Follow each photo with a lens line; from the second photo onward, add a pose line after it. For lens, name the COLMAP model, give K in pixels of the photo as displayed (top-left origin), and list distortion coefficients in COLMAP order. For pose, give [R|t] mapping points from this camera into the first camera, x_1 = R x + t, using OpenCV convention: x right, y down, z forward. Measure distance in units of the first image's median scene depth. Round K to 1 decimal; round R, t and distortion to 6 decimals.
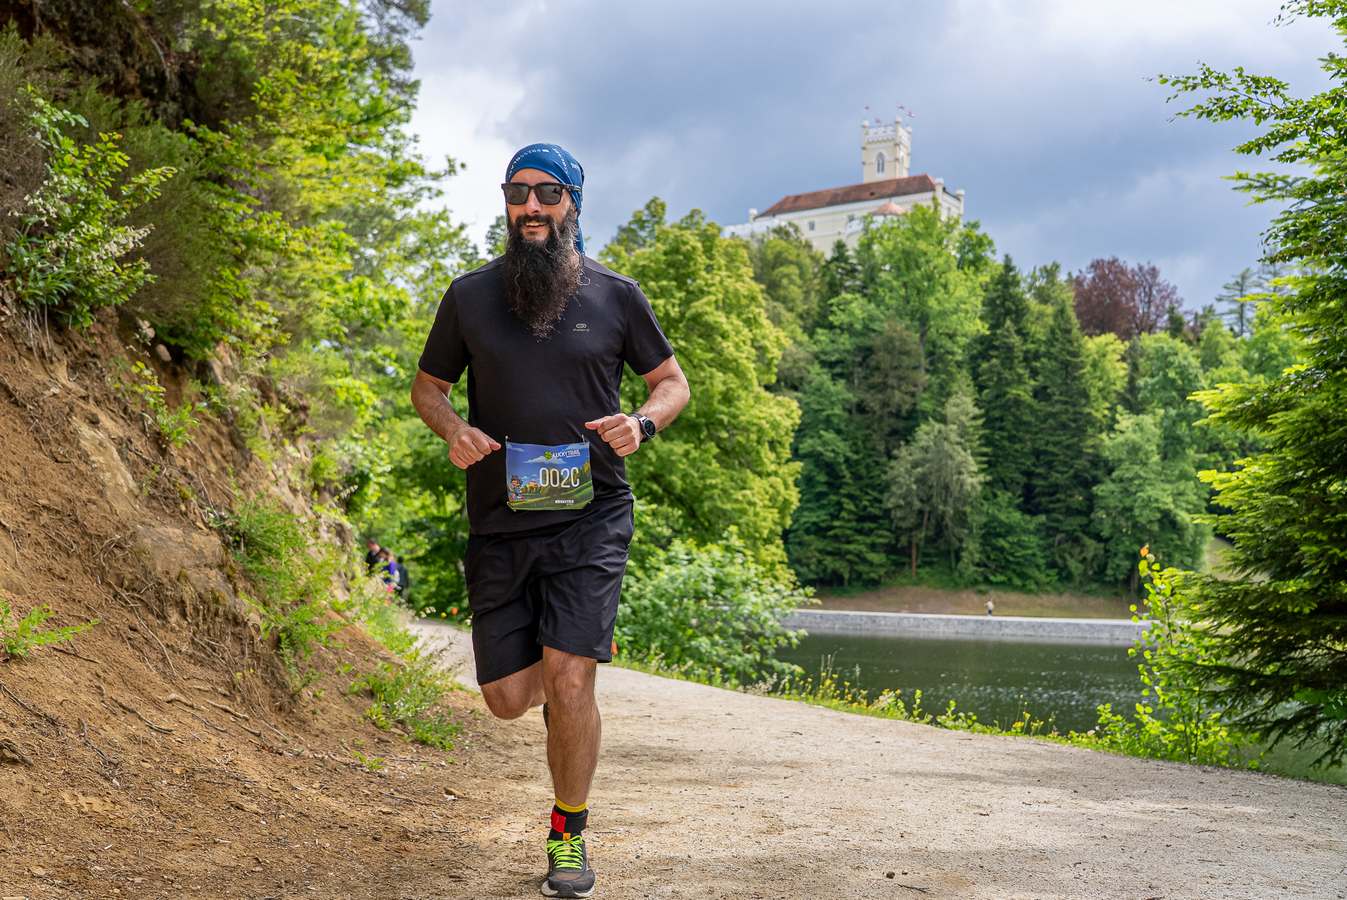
lens RADIAL K [[1383.4, 0, 686.8], [0, 1383.4, 446.3], [0, 0, 1]] dist [0.051593, 0.000000]
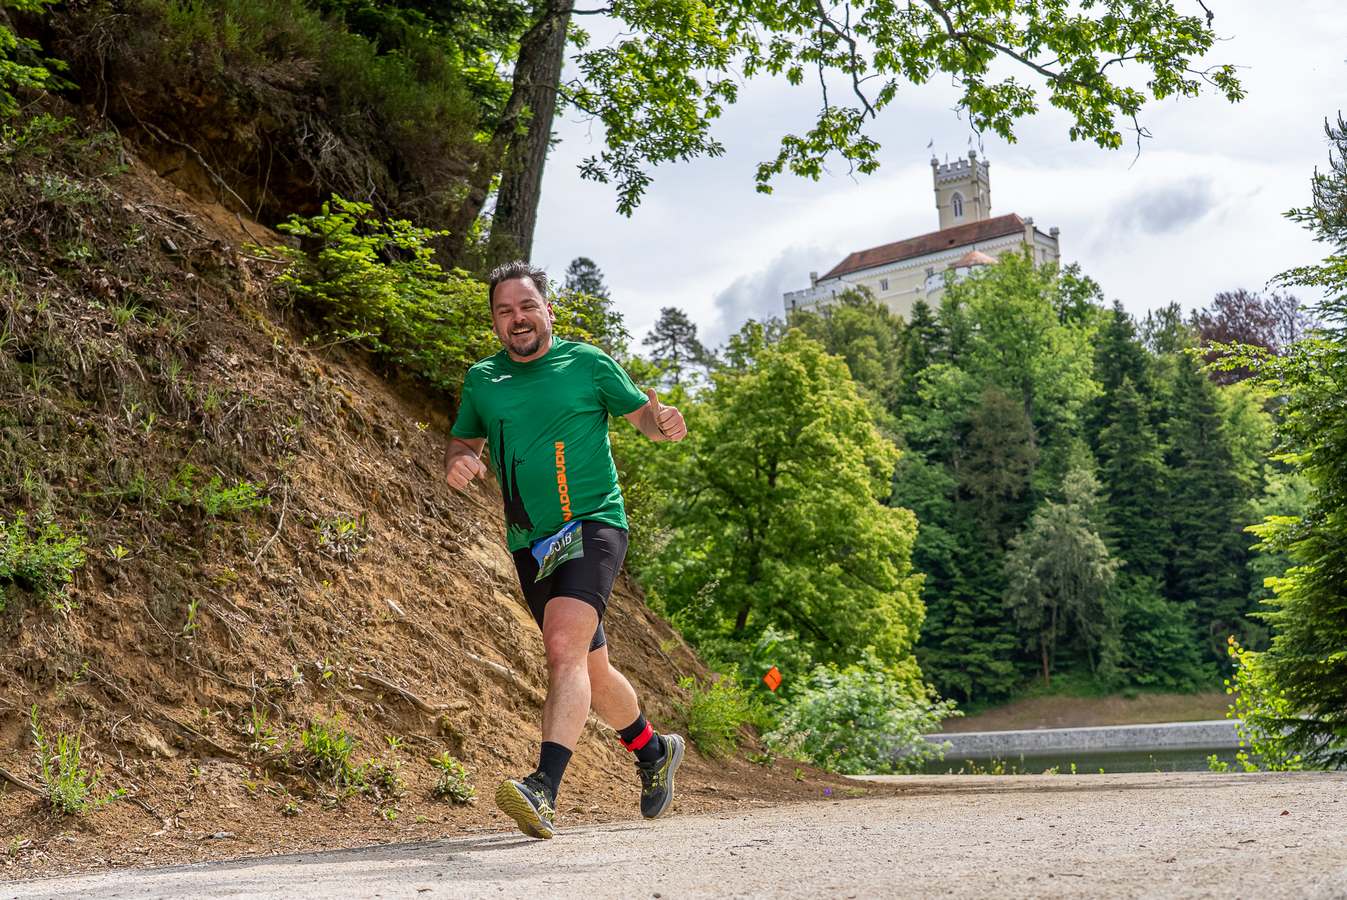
lens RADIAL K [[1631.4, 0, 698.8], [0, 1631.4, 453.4], [0, 0, 1]] dist [0.067778, 0.000000]
pose [[0.995173, -0.092772, -0.031990, -0.023377], [0.090555, 0.993772, -0.064934, -0.009512], [0.037815, 0.061724, 0.997377, -0.123137]]
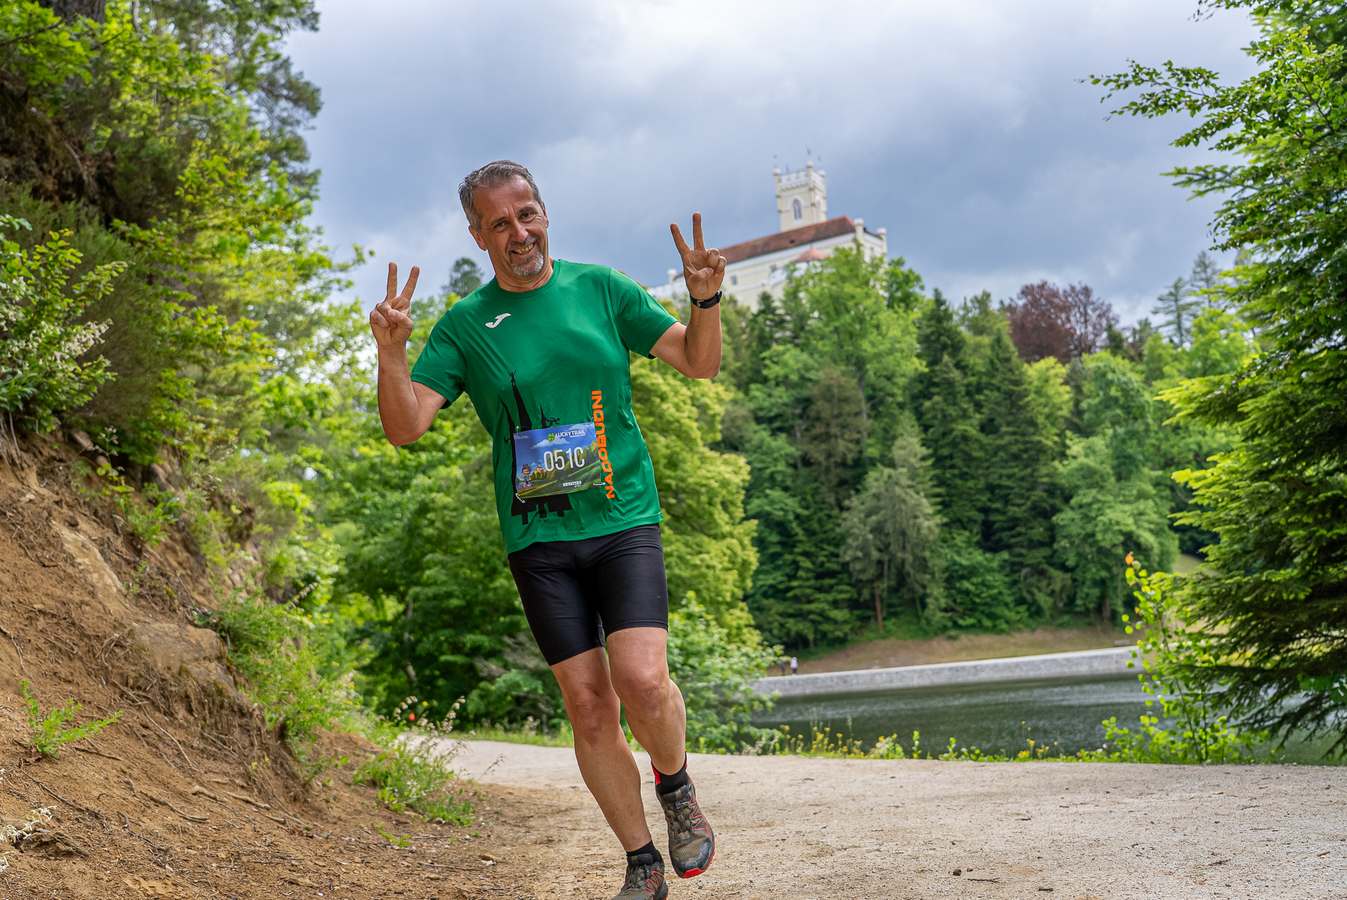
lens RADIAL K [[1443.6, 0, 681.4], [0, 1443.6, 450.4], [0, 0, 1]] dist [0.053006, 0.000000]
pose [[0.993259, -0.108473, 0.040874, -0.003461], [0.110281, 0.992884, -0.044940, 0.002038], [-0.035708, 0.049144, 0.998153, -0.002585]]
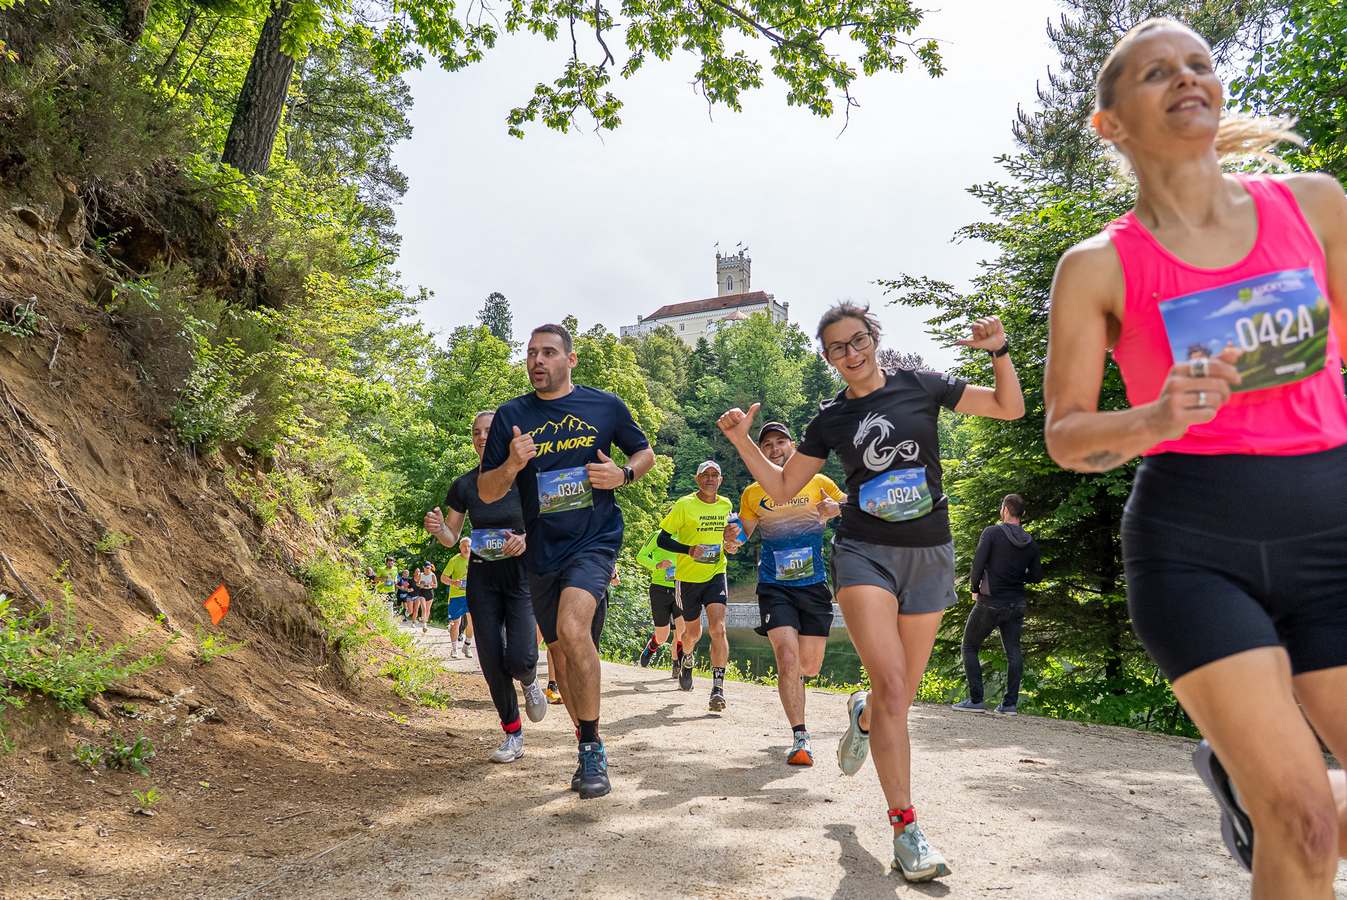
lens RADIAL K [[997.9, 0, 685.7], [0, 997.9, 453.2], [0, 0, 1]] dist [-0.033155, 0.013383]
pose [[0.995736, -0.014410, 0.091118, 0.000604], [0.017302, 0.999369, -0.031031, -0.003981], [-0.090613, 0.032475, 0.995357, -0.017937]]
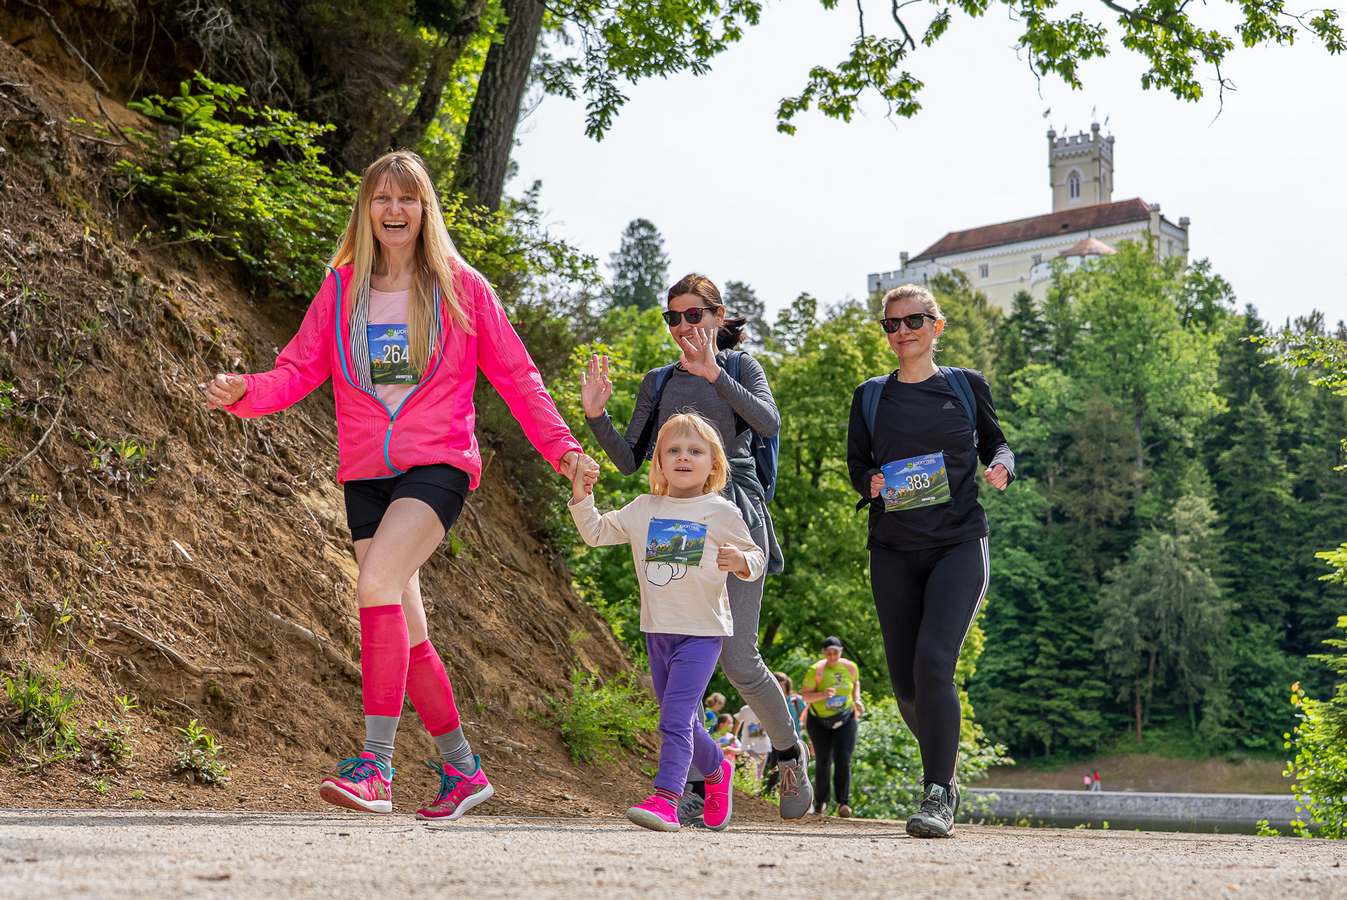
lens RADIAL K [[1863.2, 0, 698.6], [0, 1863.2, 449.8], [0, 0, 1]] dist [0.056177, 0.000000]
pose [[0.997480, -0.028623, -0.064921, -0.011484], [0.024313, 0.997507, -0.066245, -0.005976], [0.066655, 0.064500, 0.995689, -0.116217]]
